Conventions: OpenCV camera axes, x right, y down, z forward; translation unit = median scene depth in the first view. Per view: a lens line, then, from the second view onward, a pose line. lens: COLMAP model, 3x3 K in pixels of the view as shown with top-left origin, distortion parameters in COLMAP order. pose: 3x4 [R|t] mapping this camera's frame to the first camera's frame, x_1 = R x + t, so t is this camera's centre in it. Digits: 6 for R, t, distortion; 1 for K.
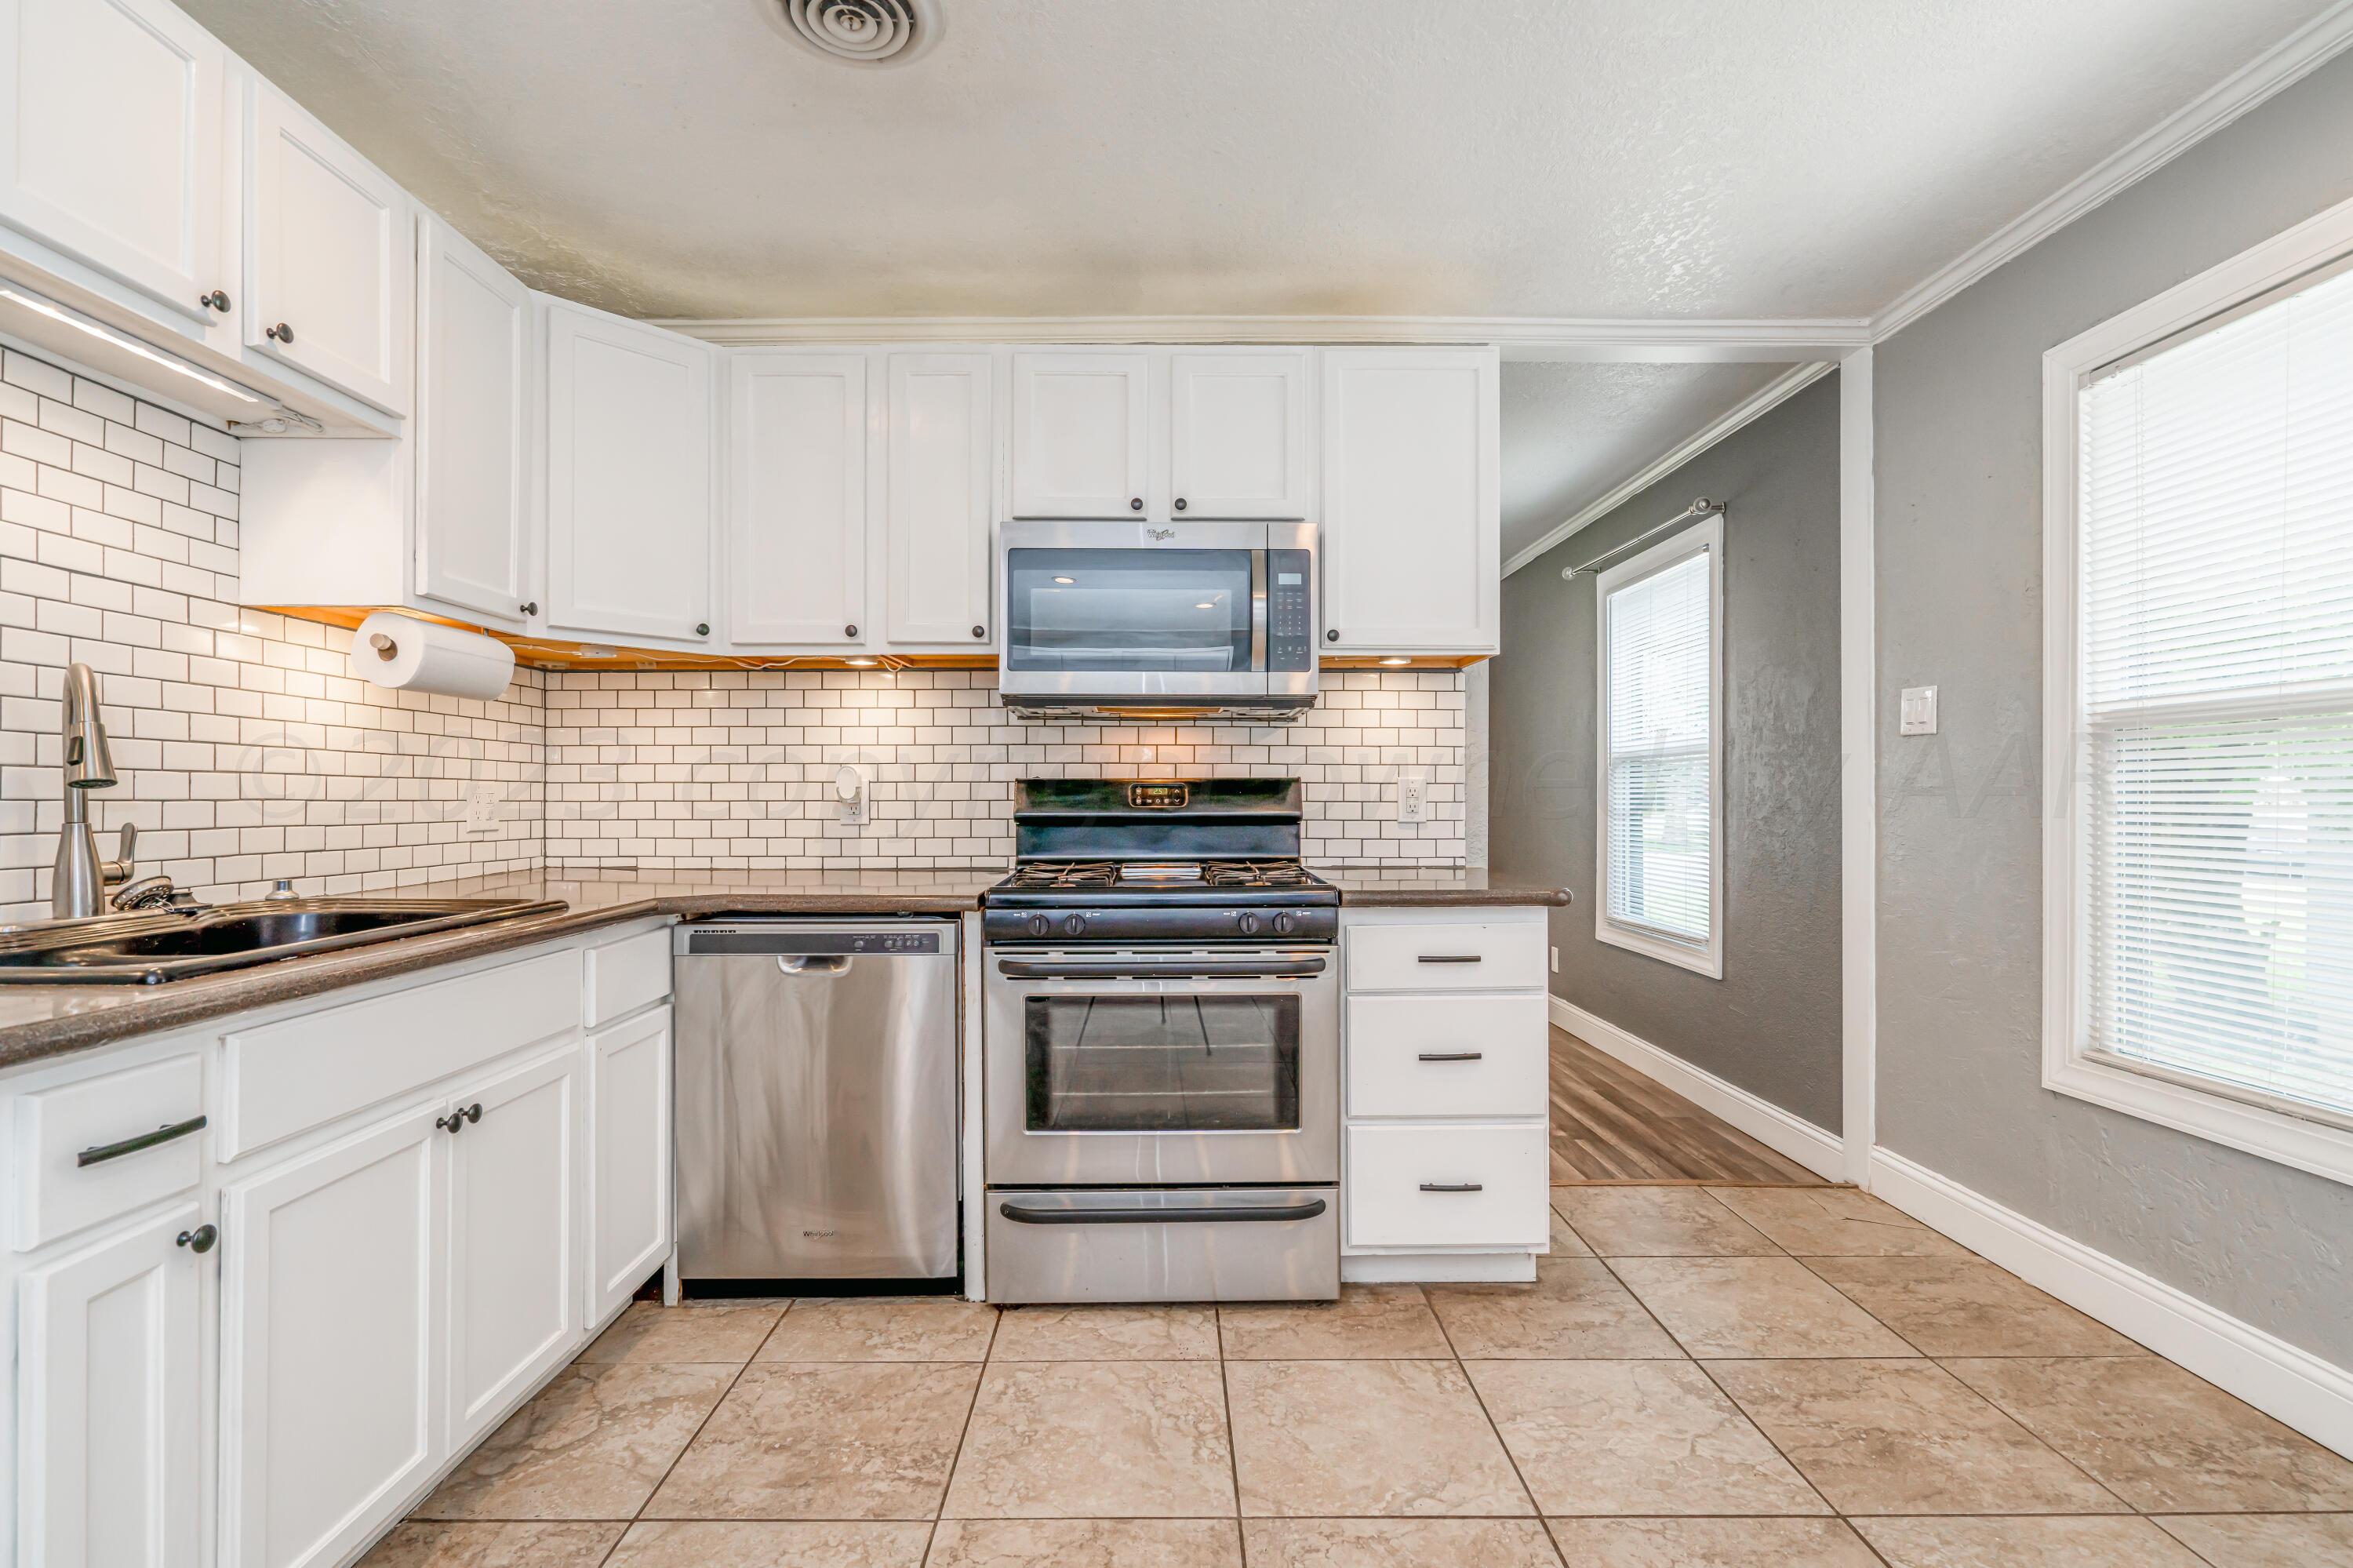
lens RADIAL K [[1088.8, 0, 1174.2], [0, 1088.8, 792.0], [0, 0, 1]] dist [-0.005641, 0.002141]
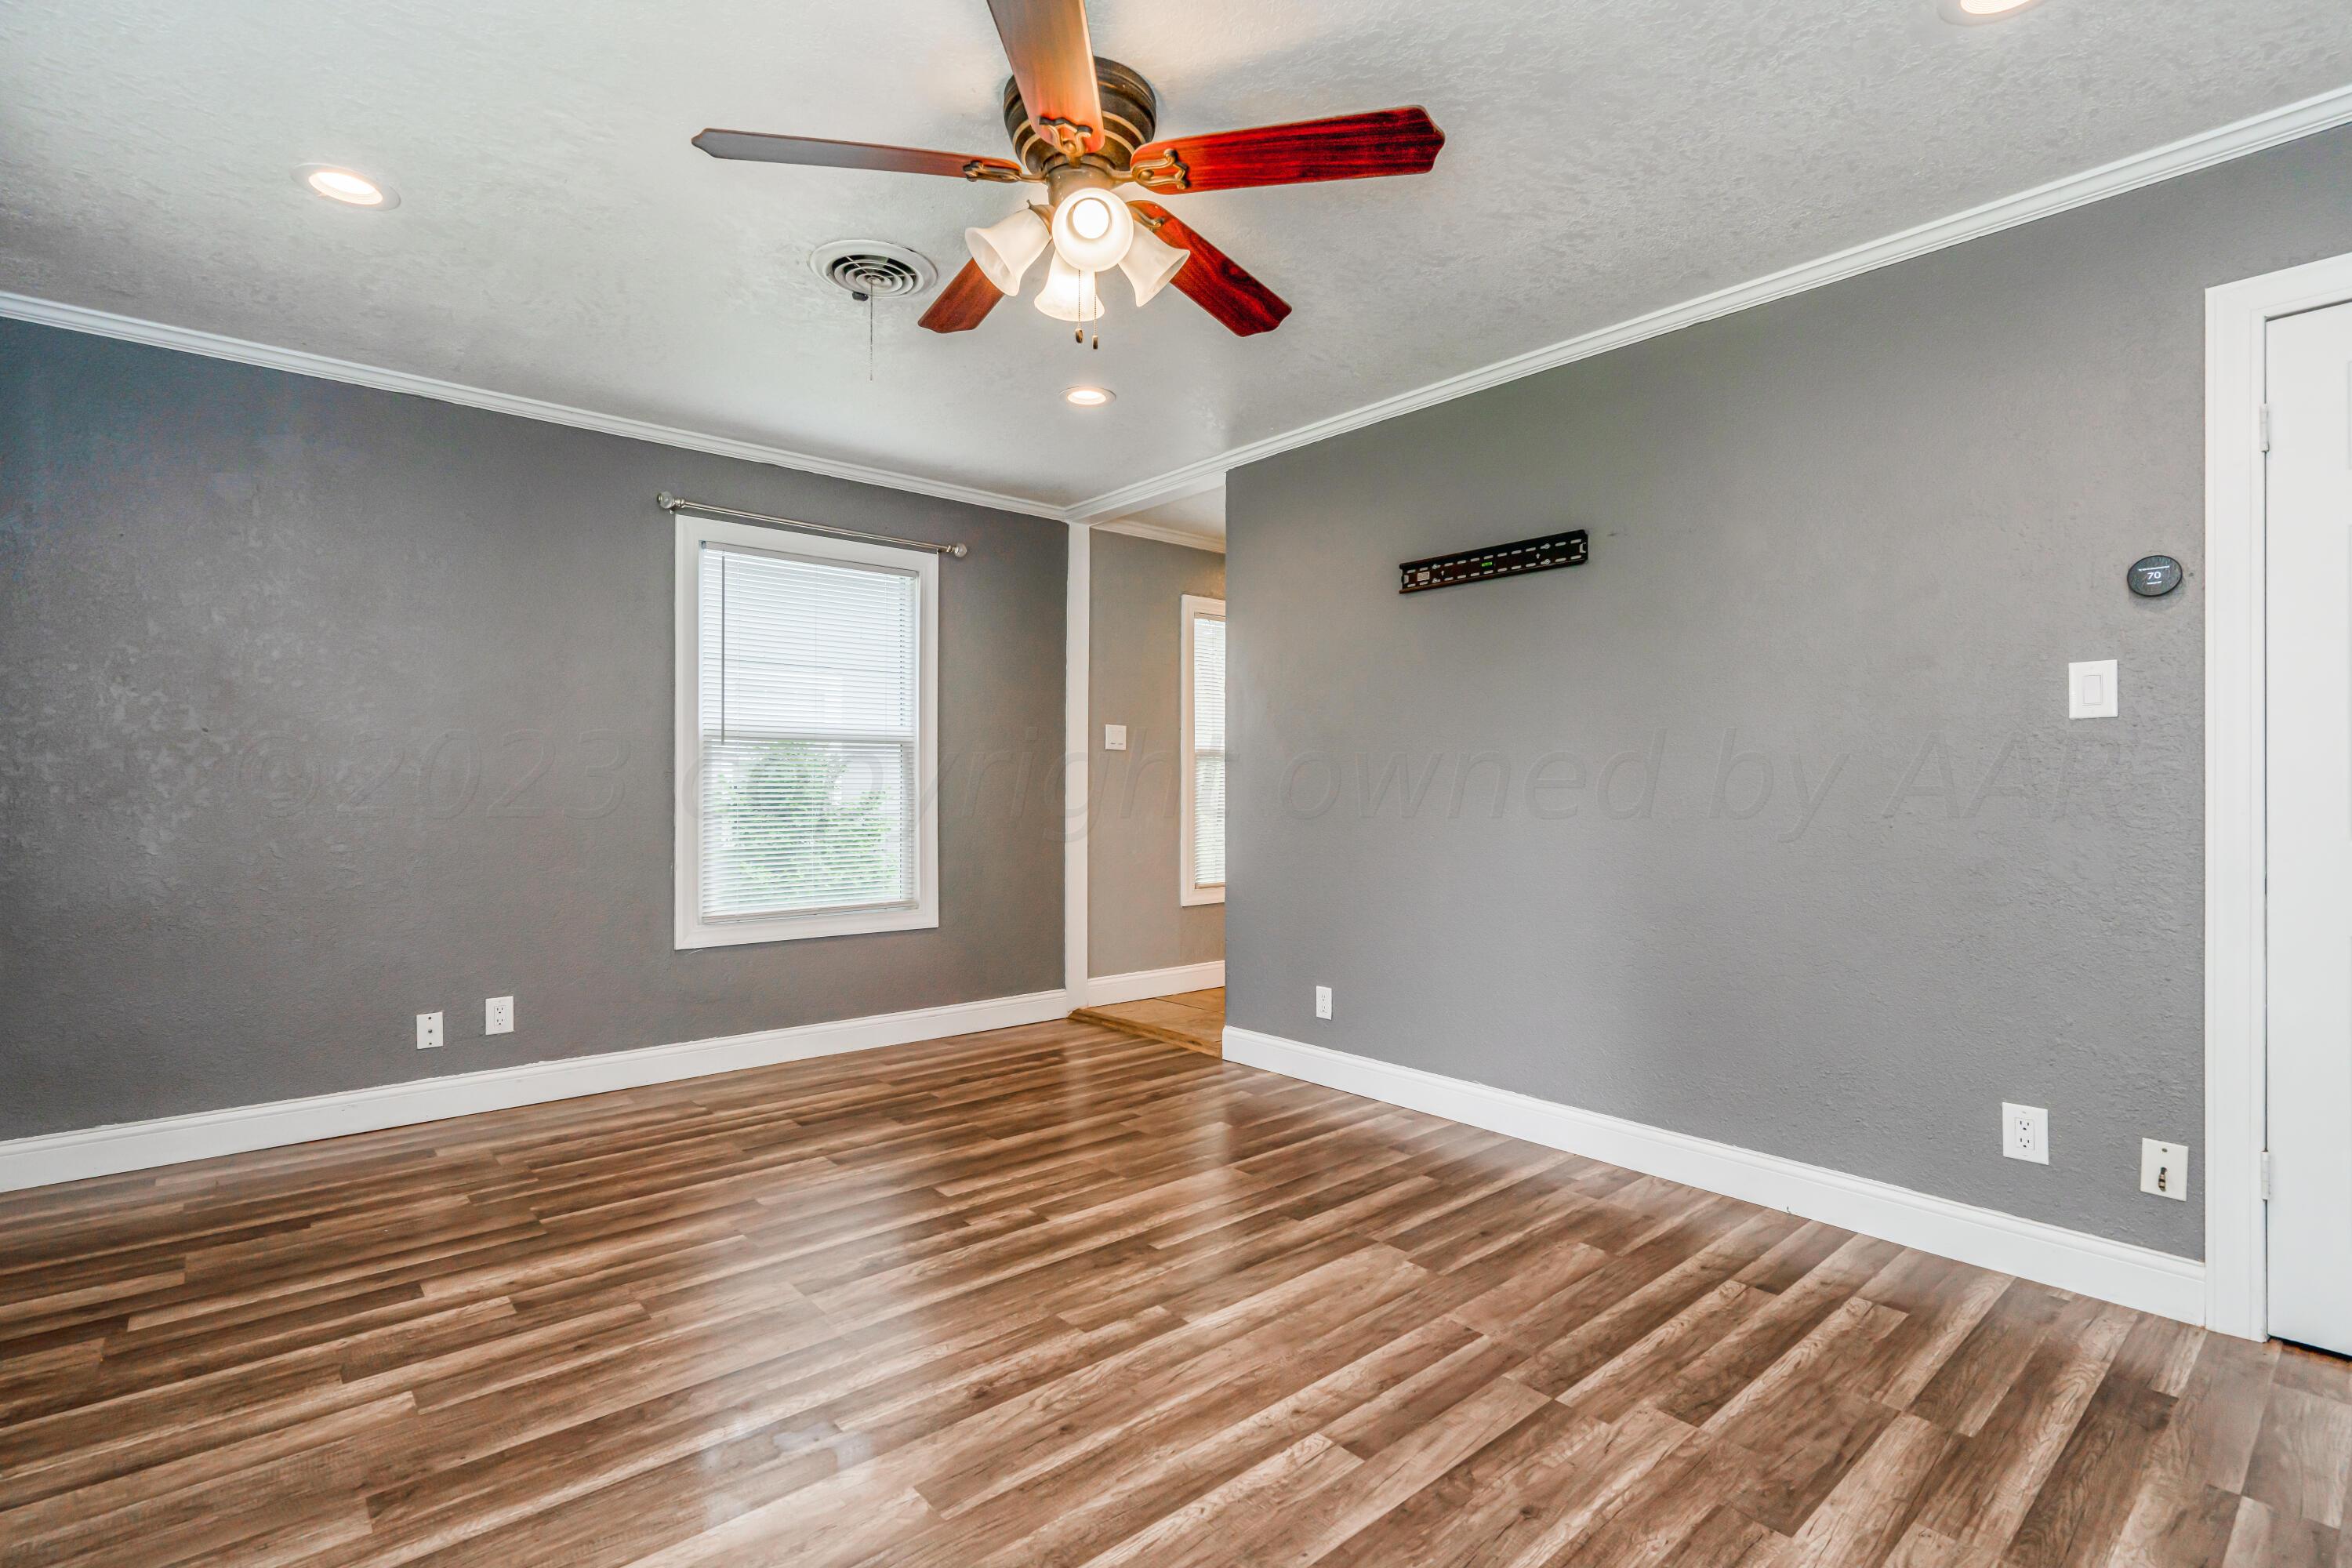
lens RADIAL K [[1088.3, 0, 1165.4], [0, 1088.3, 776.5], [0, 0, 1]] dist [-0.005641, 0.002141]
pose [[-0.677570, 0.007171, 0.735423, -0.972903], [-0.004831, 0.999887, -0.014200, 0.024426], [-0.735442, -0.013175, -0.677459, 2.768053]]
